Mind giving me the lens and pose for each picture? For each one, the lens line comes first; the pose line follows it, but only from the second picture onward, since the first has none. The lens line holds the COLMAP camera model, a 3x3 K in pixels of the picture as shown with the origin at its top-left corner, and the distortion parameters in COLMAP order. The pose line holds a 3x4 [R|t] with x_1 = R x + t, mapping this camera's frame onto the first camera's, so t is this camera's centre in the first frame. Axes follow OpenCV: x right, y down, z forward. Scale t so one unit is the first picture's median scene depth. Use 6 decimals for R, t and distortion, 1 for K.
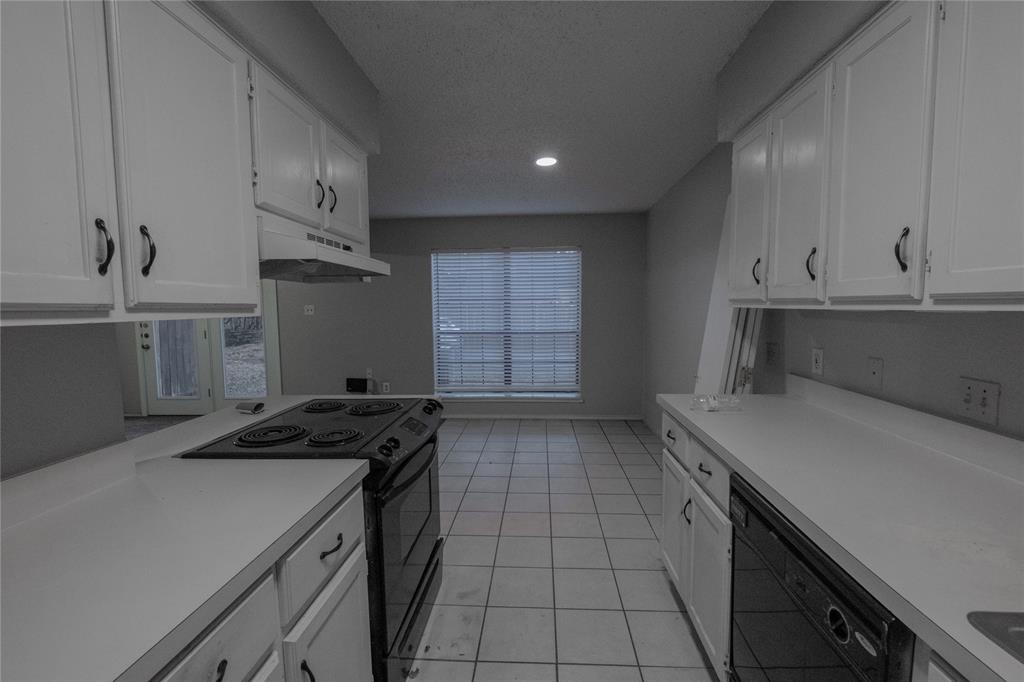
lens RADIAL K [[441.6, 0, 516.7], [0, 441.6, 337.3], [0, 0, 1]] dist [-0.011097, 0.000134]
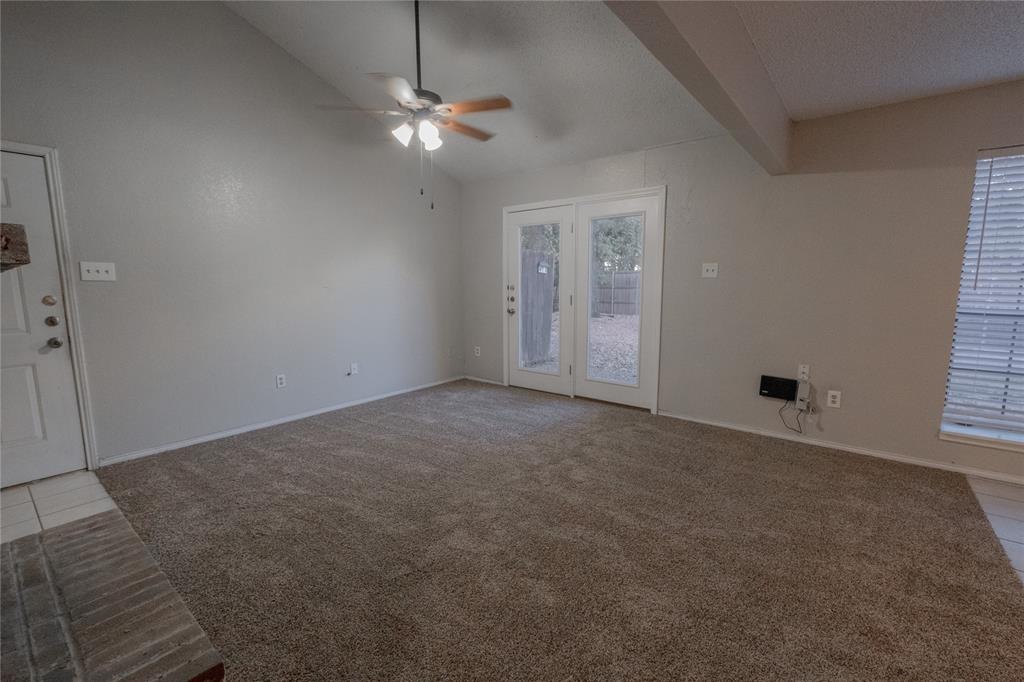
lens RADIAL K [[441.6, 0, 516.7], [0, 441.6, 337.3], [0, 0, 1]] dist [-0.011097, 0.000134]
pose [[0.817487, 0.084288, -0.569745, -0.939059], [-0.048739, 0.995809, 0.077387, 0.011322], [0.573880, -0.035494, 0.818170, 0.766971]]
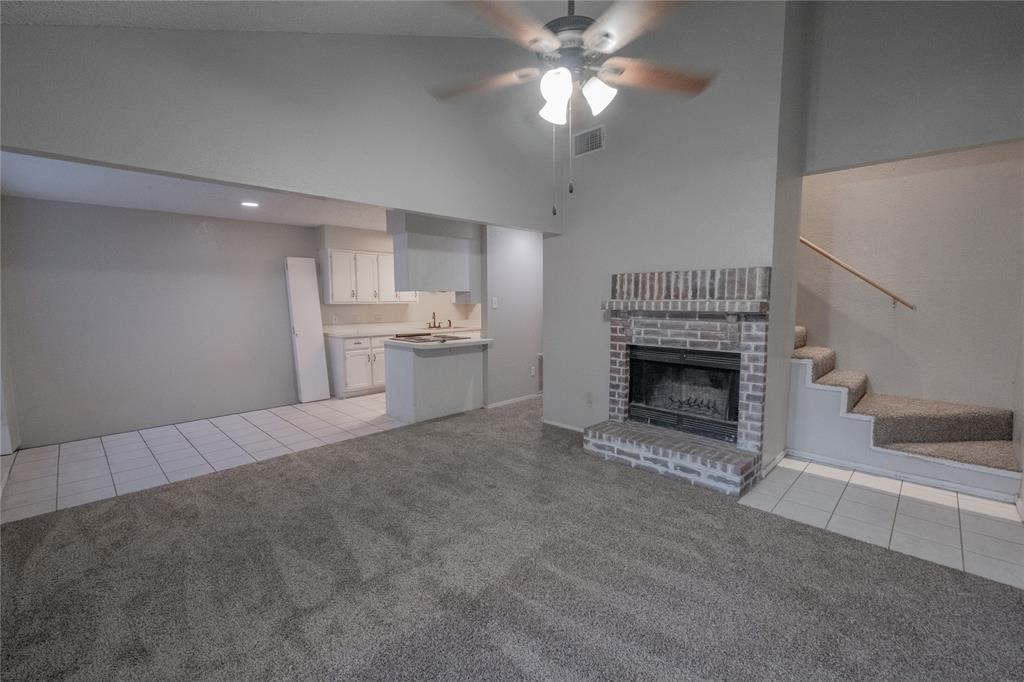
lens RADIAL K [[441.6, 0, 516.7], [0, 441.6, 337.3], [0, 0, 1]] dist [-0.011097, 0.000134]
pose [[-0.753989, -0.039131, 0.655720, -2.784478], [0.060798, 0.989782, 0.128977, -0.179011], [-0.654067, 0.137114, -0.743906, 2.798731]]
